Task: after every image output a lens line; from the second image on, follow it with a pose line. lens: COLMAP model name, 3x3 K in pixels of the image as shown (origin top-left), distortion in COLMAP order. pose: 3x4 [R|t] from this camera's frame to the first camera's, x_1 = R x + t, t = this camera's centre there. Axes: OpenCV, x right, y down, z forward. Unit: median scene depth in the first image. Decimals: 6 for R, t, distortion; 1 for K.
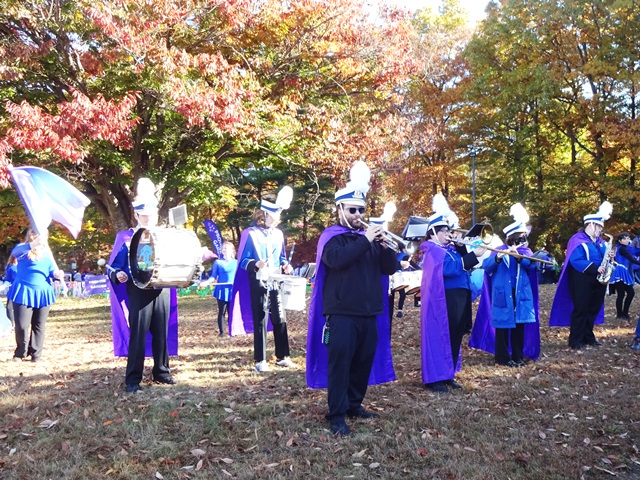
lens RADIAL K [[476.3, 0, 320.4], [0, 476.3, 239.7], [0, 0, 1]] dist [-0.032268, -0.004360]
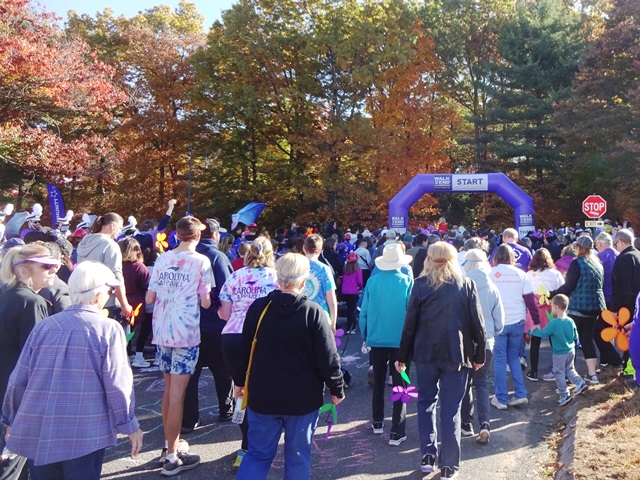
lens RADIAL K [[476.3, 0, 318.4], [0, 476.3, 241.3], [0, 0, 1]] dist [-0.032268, -0.004360]
pose [[0.868677, 0.035548, 0.494101, 0.016498], [-0.065685, 0.996880, 0.043761, -0.019515], [-0.491004, -0.070469, 0.868302, -0.228430]]
